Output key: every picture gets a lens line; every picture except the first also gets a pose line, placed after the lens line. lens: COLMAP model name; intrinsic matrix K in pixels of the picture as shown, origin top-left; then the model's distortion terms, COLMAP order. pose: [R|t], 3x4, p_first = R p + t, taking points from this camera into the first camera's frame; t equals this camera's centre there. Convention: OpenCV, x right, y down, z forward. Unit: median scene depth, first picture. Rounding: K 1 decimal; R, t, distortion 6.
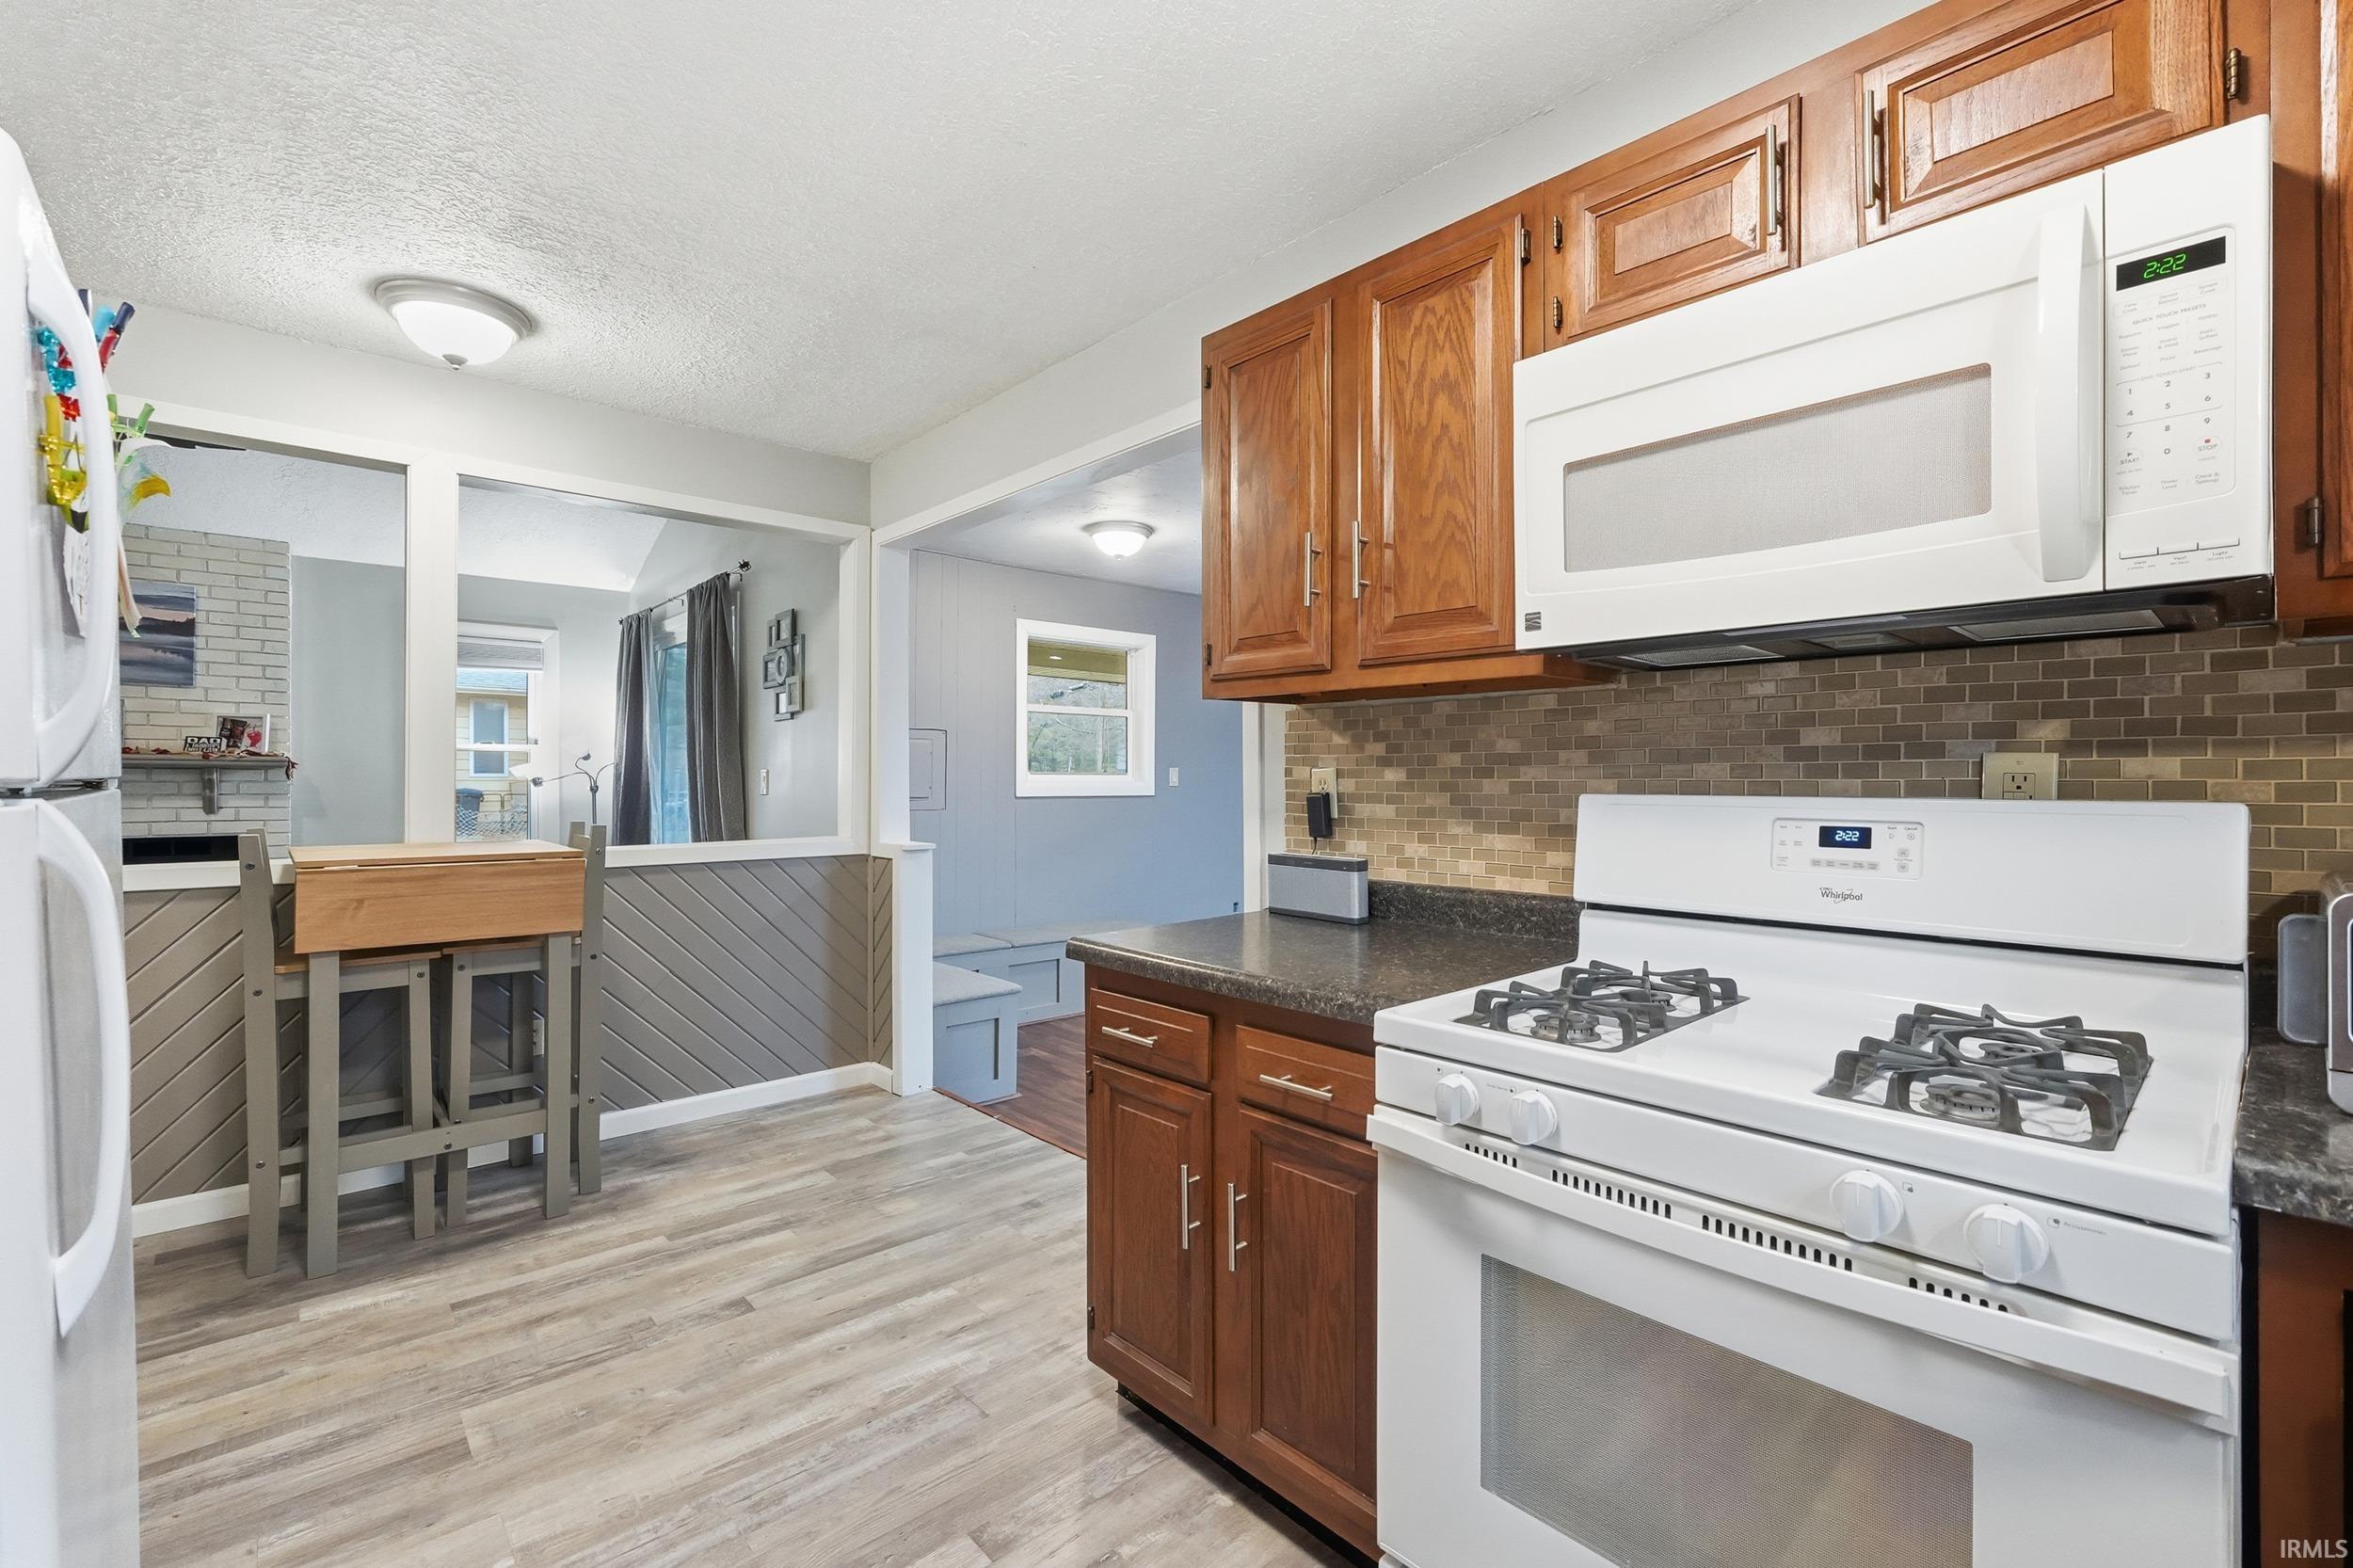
lens RADIAL K [[1006.2, 0, 1176.5], [0, 1006.2, 784.0], [0, 0, 1]] dist [-0.000207, 0.000084]
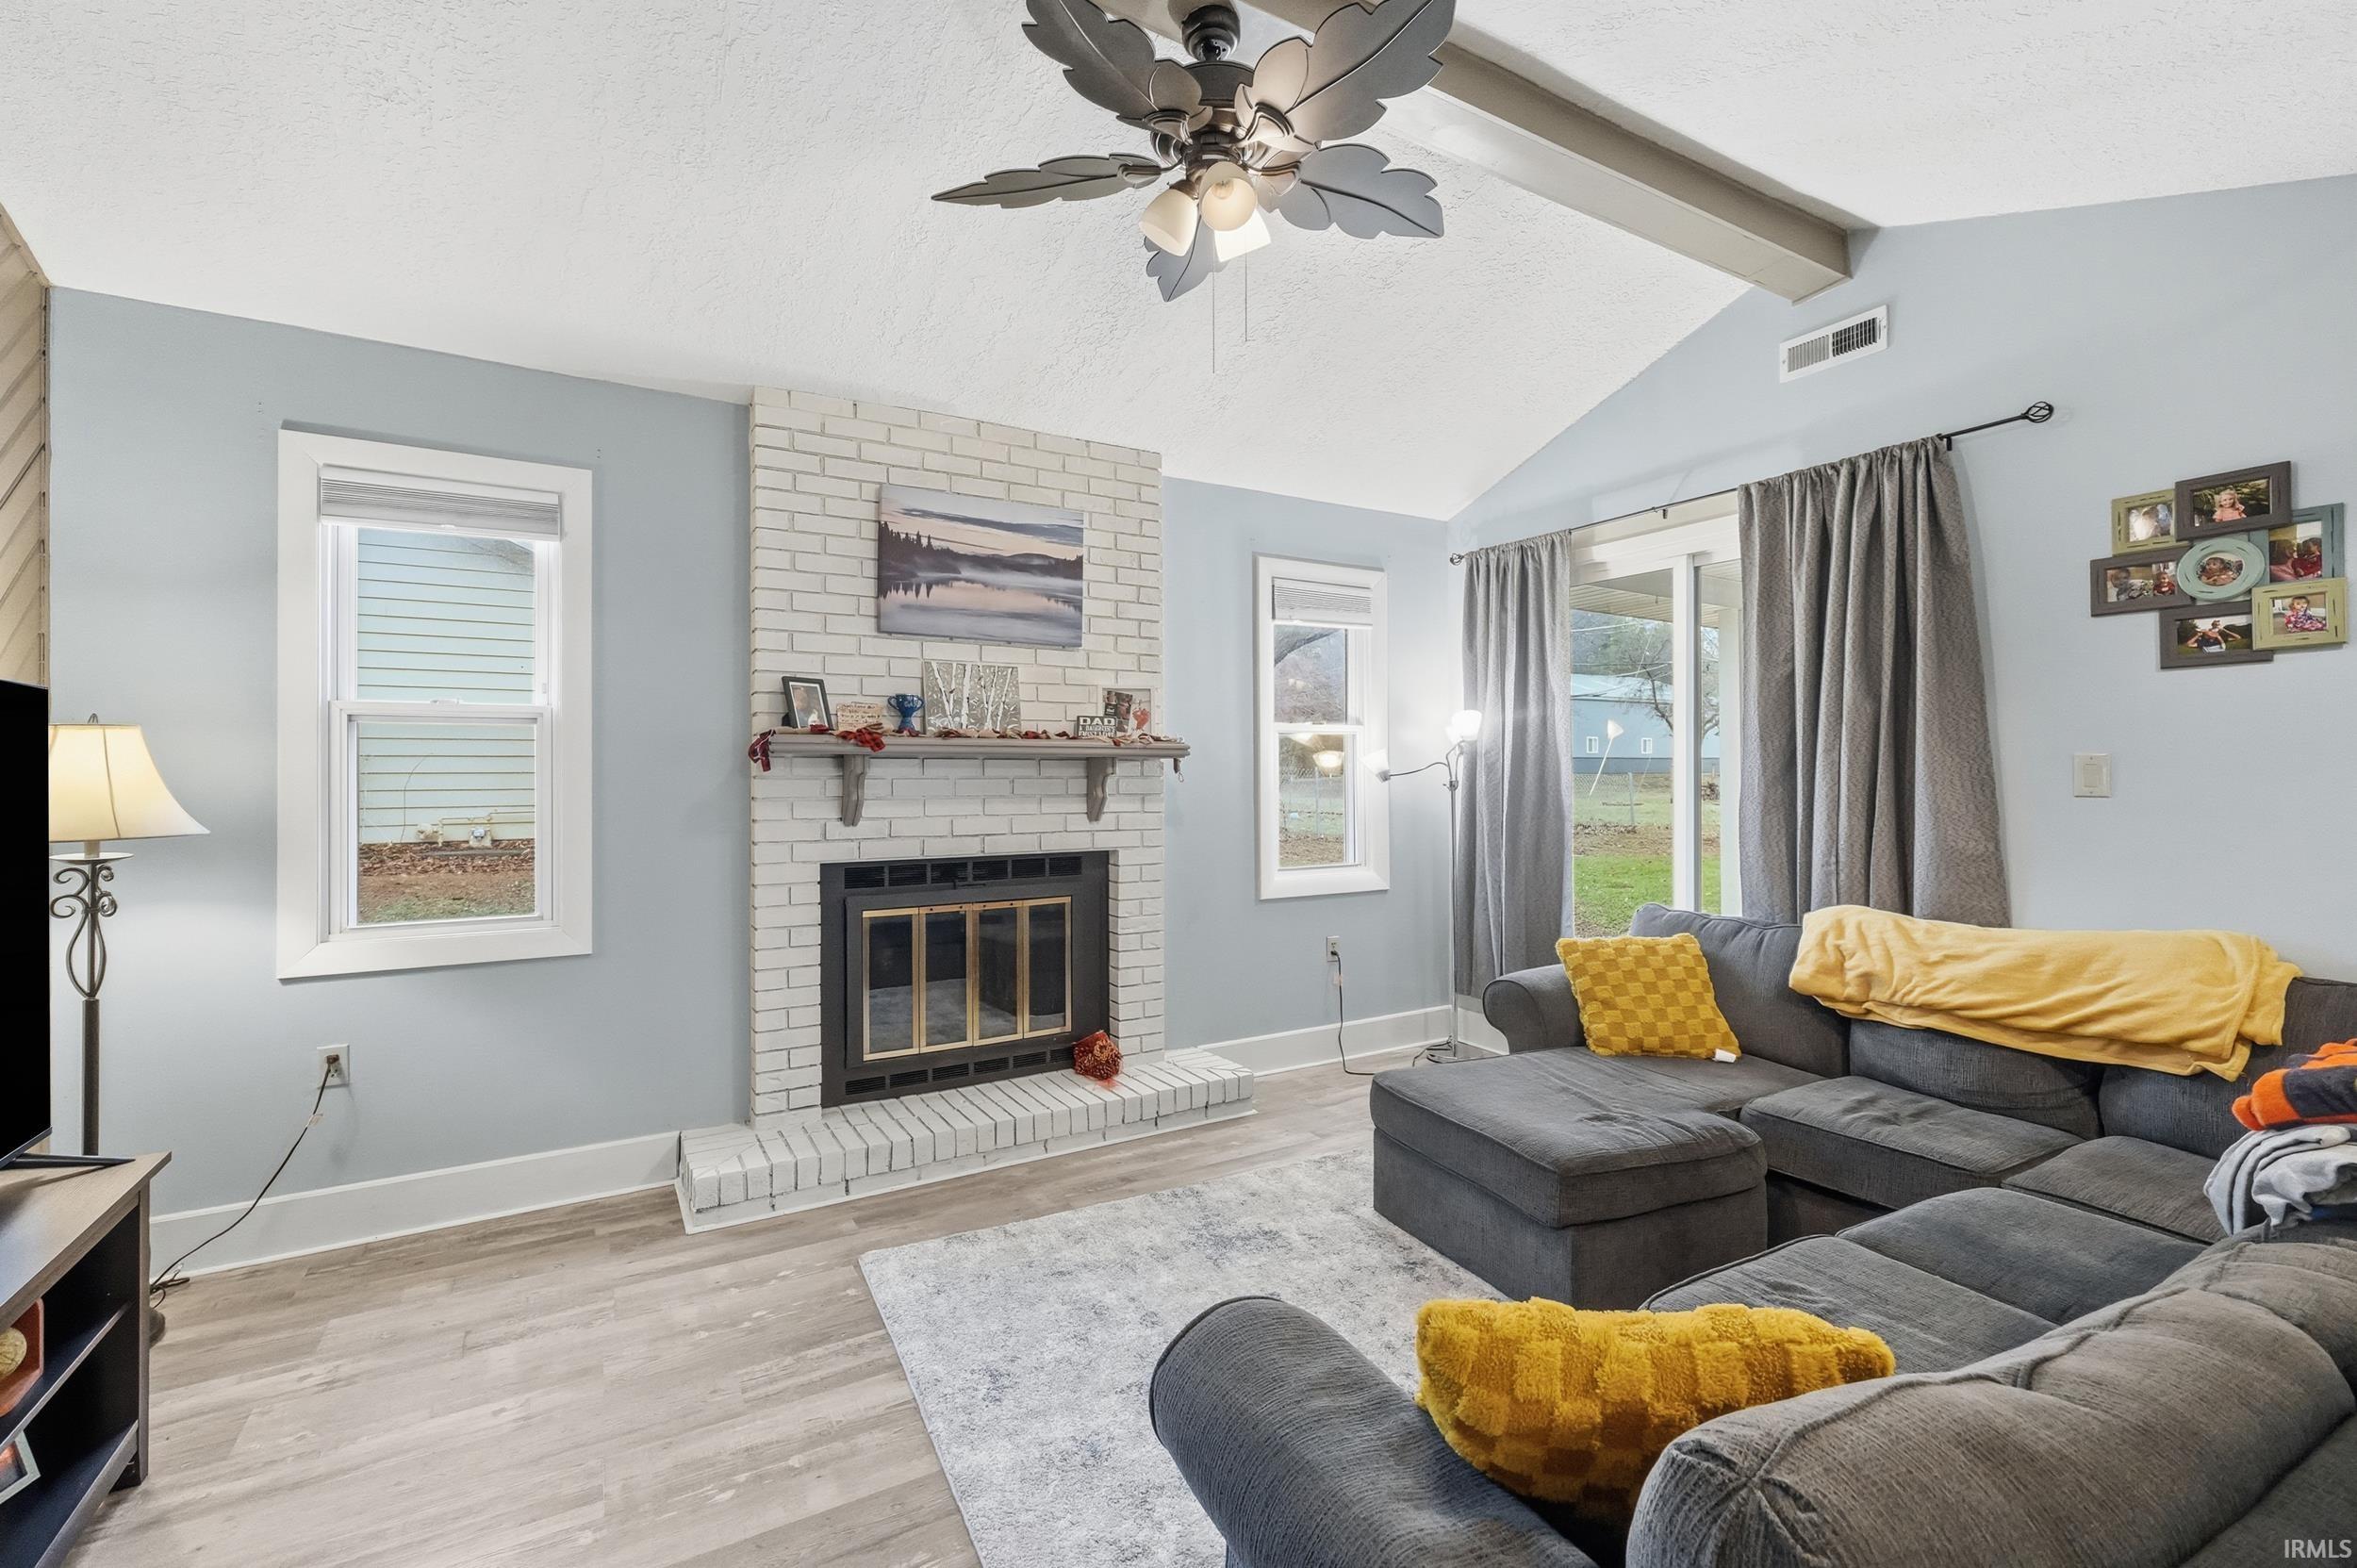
lens RADIAL K [[999.8, 0, 1170.4], [0, 999.8, 771.1], [0, 0, 1]] dist [-0.000235, 0.000022]
pose [[0.979421, -0.006333, -0.201731, -1.875884], [0.005540, 0.999975, -0.004493, -0.008581], [0.201754, 0.003283, 0.979431, 0.725942]]
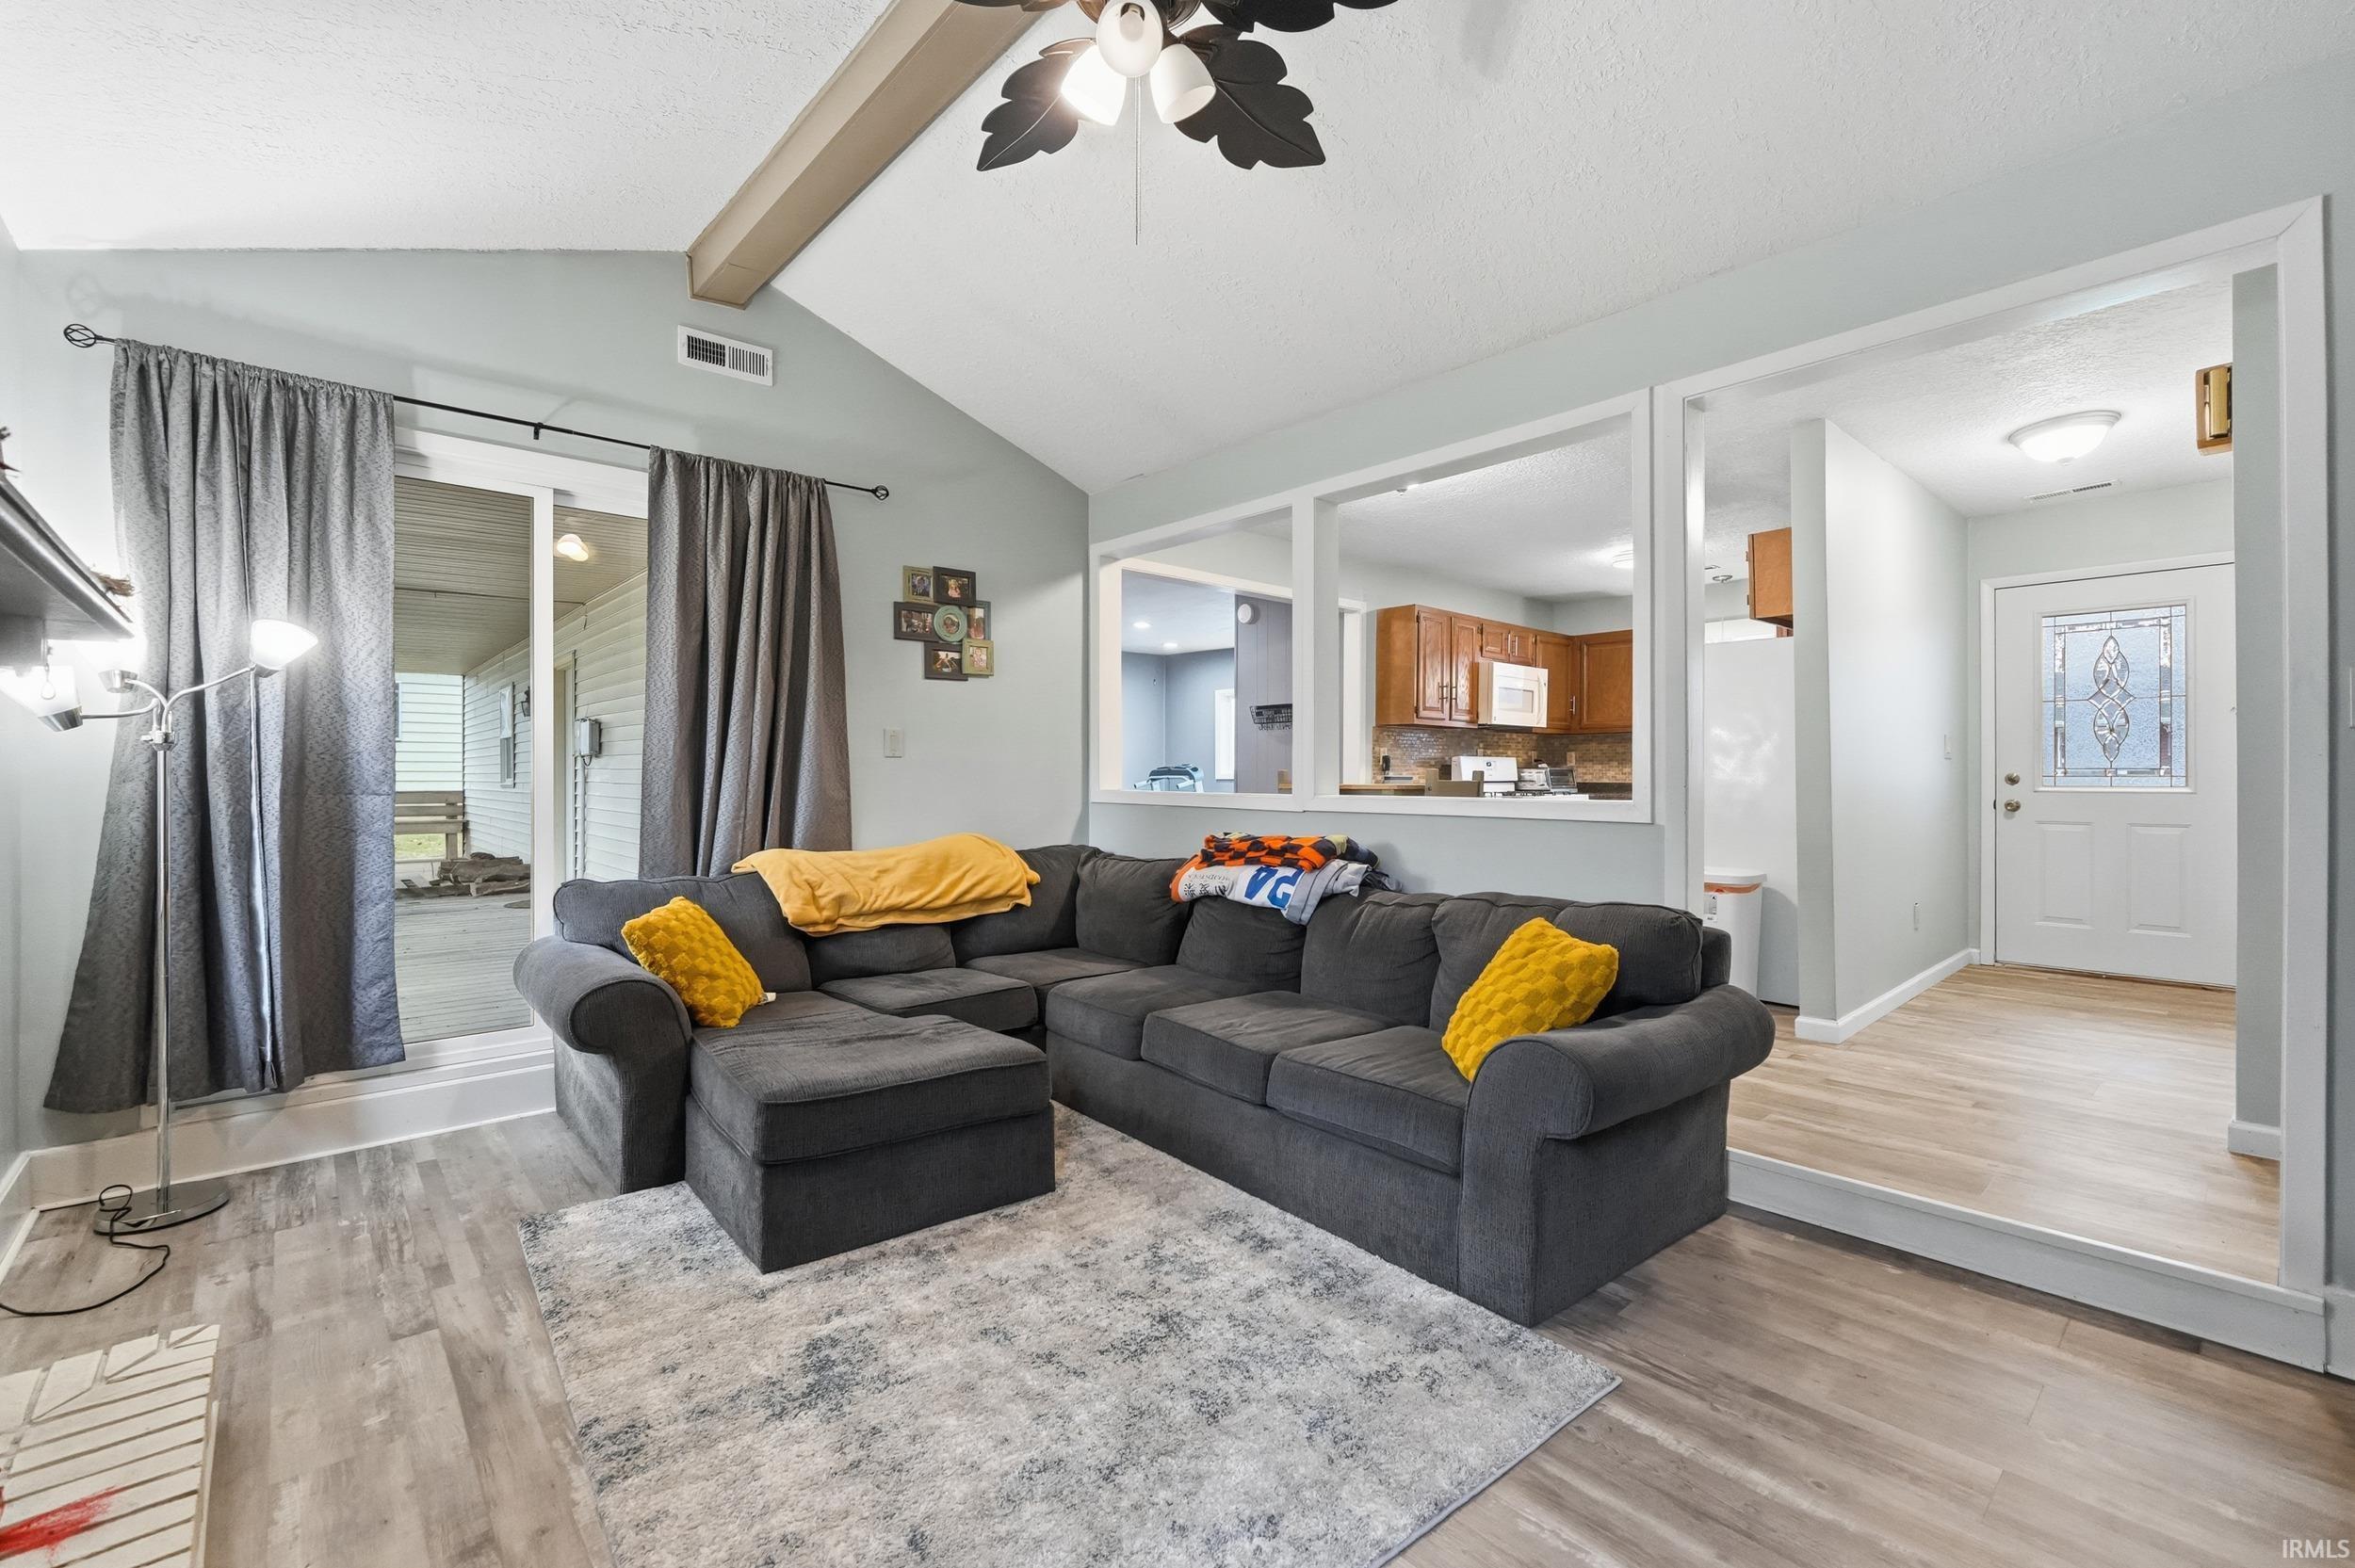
lens RADIAL K [[998.8, 0, 1169.4], [0, 998.8, 771.1], [0, 0, 1]] dist [-0.000235, 0.000022]
pose [[0.004788, 0.001664, 0.999987, -2.969296], [0.002696, 0.999995, -0.001677, 0.060443], [-0.999985, 0.002704, 0.004783, 1.722736]]
